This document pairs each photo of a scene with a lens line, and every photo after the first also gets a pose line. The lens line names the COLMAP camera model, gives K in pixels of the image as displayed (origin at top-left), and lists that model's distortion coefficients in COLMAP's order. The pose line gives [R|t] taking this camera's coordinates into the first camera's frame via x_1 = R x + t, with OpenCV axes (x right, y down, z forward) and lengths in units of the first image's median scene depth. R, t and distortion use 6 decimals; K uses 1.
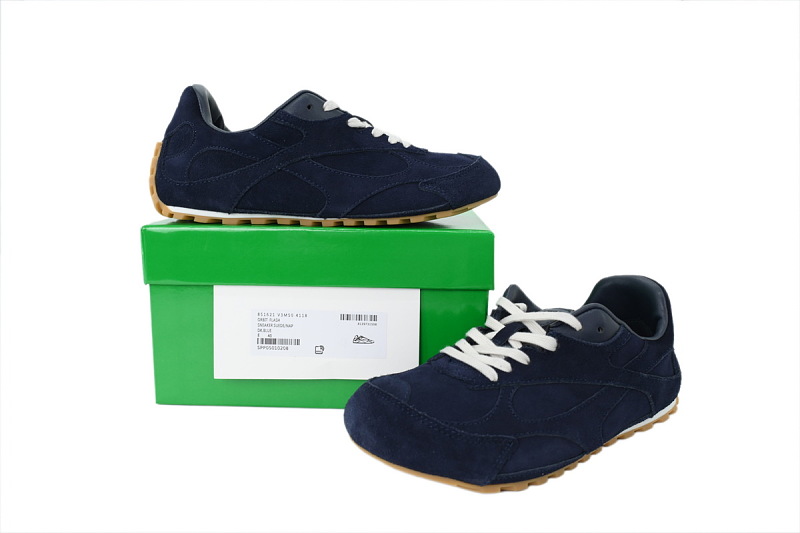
lens RADIAL K [[695.4, 0, 400.6], [0, 695.4, 264.3], [0, 0, 1]] dist [0.007011, -0.001785]
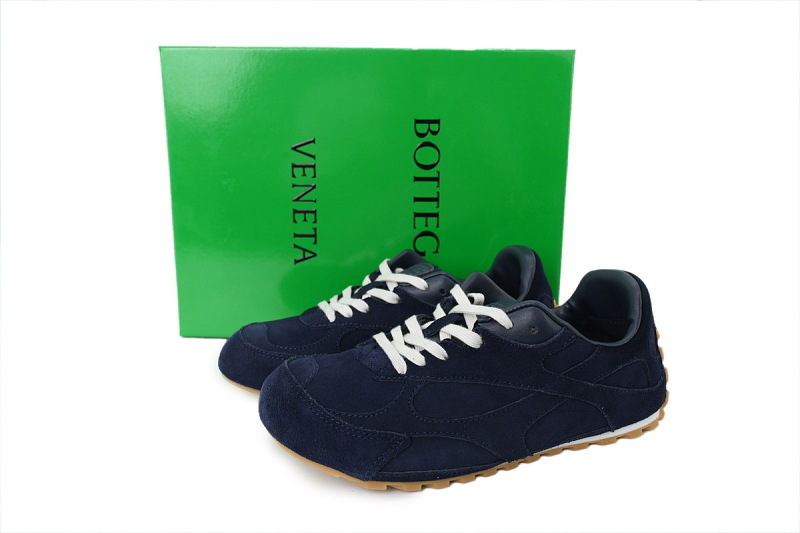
lens RADIAL K [[695.4, 0, 400.0], [0, 695.4, 265.8], [0, 0, 1]] dist [0.007011, -0.001785]
pose [[0.965098, 0.068738, -0.252706, 0.356974], [-0.054046, 0.996444, 0.064636, -0.040059], [0.256250, -0.048723, 0.965382, 0.089274]]
